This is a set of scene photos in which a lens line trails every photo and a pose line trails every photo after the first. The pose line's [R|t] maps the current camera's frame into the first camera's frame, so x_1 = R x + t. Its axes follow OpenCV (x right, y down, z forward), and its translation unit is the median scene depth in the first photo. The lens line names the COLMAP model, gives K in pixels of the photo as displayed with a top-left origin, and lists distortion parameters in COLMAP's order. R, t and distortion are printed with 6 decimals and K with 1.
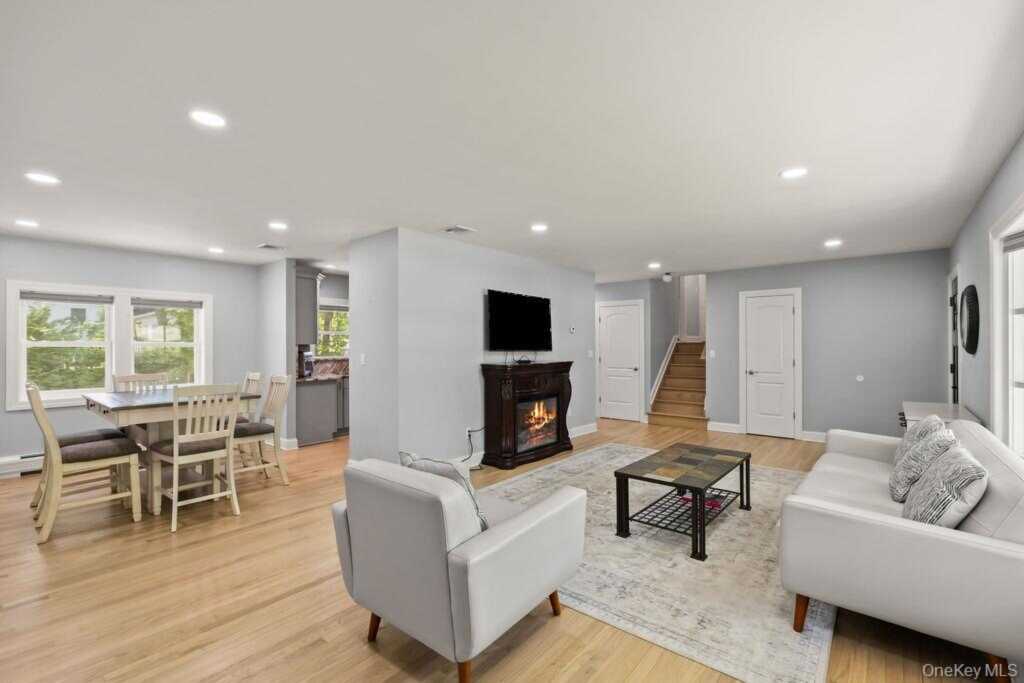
lens RADIAL K [[449.5, 0, 513.7], [0, 449.5, 344.2], [0, 0, 1]] dist [-0.011841, 0.004768]
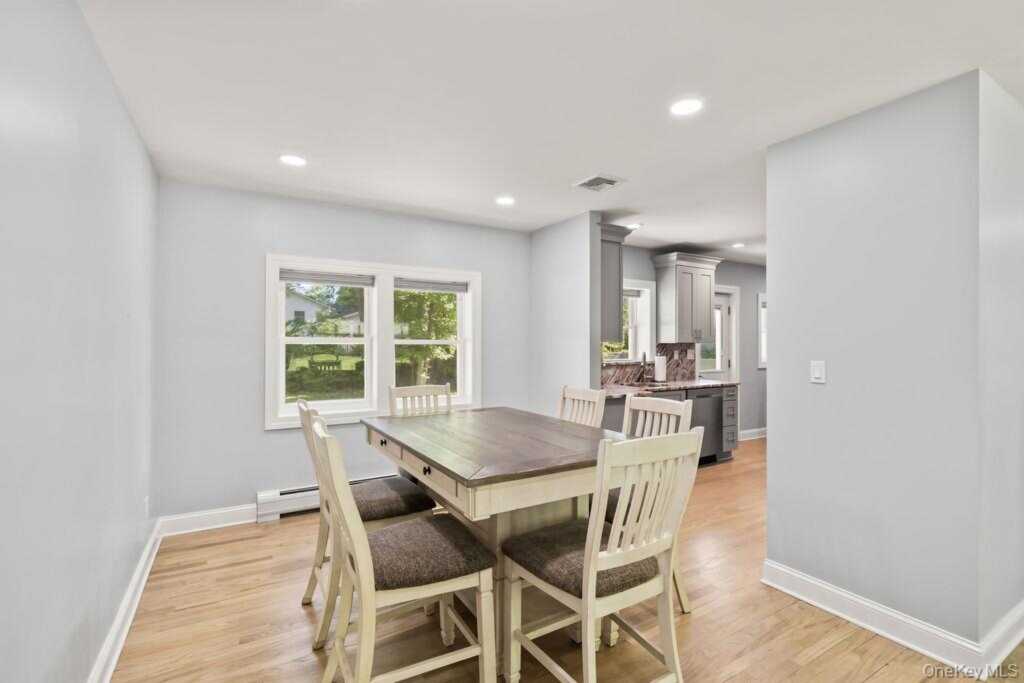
lens RADIAL K [[468.1, 0, 512.0], [0, 468.1, 341.5], [0, 0, 1]] dist [-0.001411, 0.000088]
pose [[0.942791, 0.001620, -0.333381, -0.438913], [-0.003057, 0.999988, -0.003788, 0.003411], [0.333371, 0.004590, 0.942785, 0.358761]]
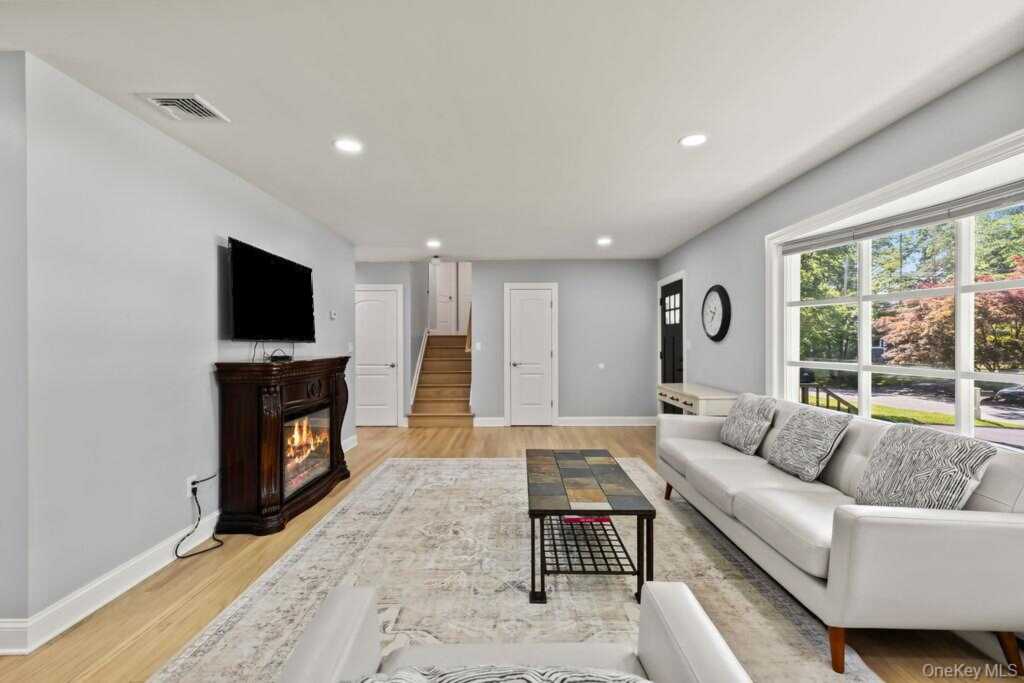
lens RADIAL K [[445.6, 0, 511.0], [0, 445.6, 342.0], [0, 0, 1]] dist [0.003731, 0.000274]
pose [[0.775927, -0.001110, 0.630821, -0.139502], [0.001650, 0.999999, -0.000270, 0.017678], [-0.630820, 0.001251, 0.775928, 0.305695]]
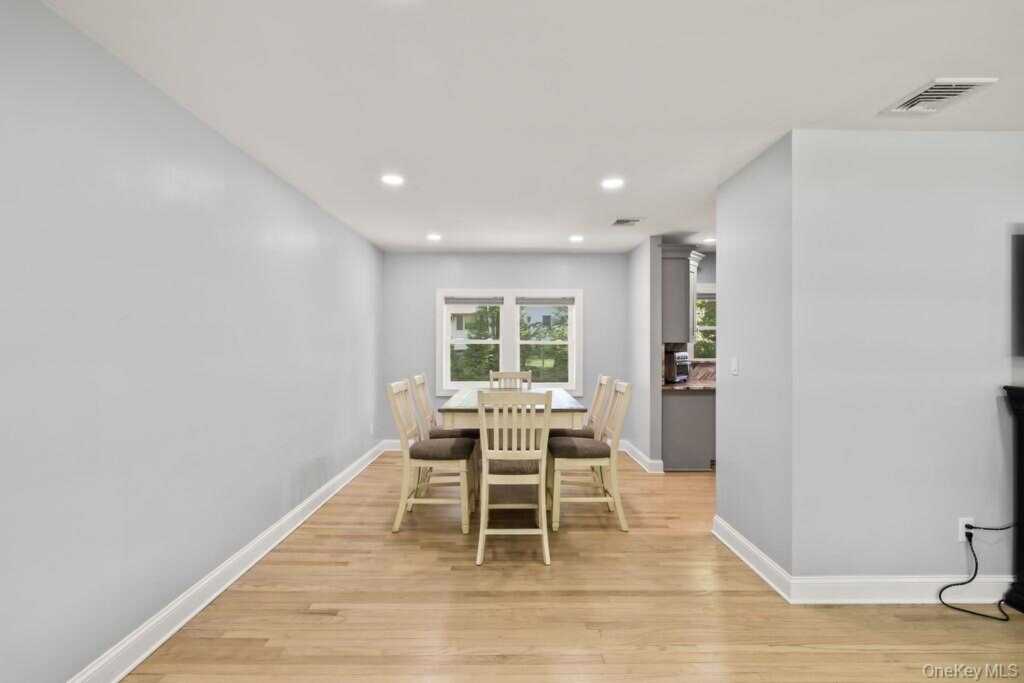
lens RADIAL K [[457.9, 0, 511.7], [0, 457.9, 342.8], [0, 0, 1]] dist [-0.001266, -0.000094]
pose [[0.645919, 0.002802, -0.763401, -0.041309], [-0.003979, 0.999992, 0.000303, 0.001989], [0.763396, 0.002842, 0.645925, 0.311024]]
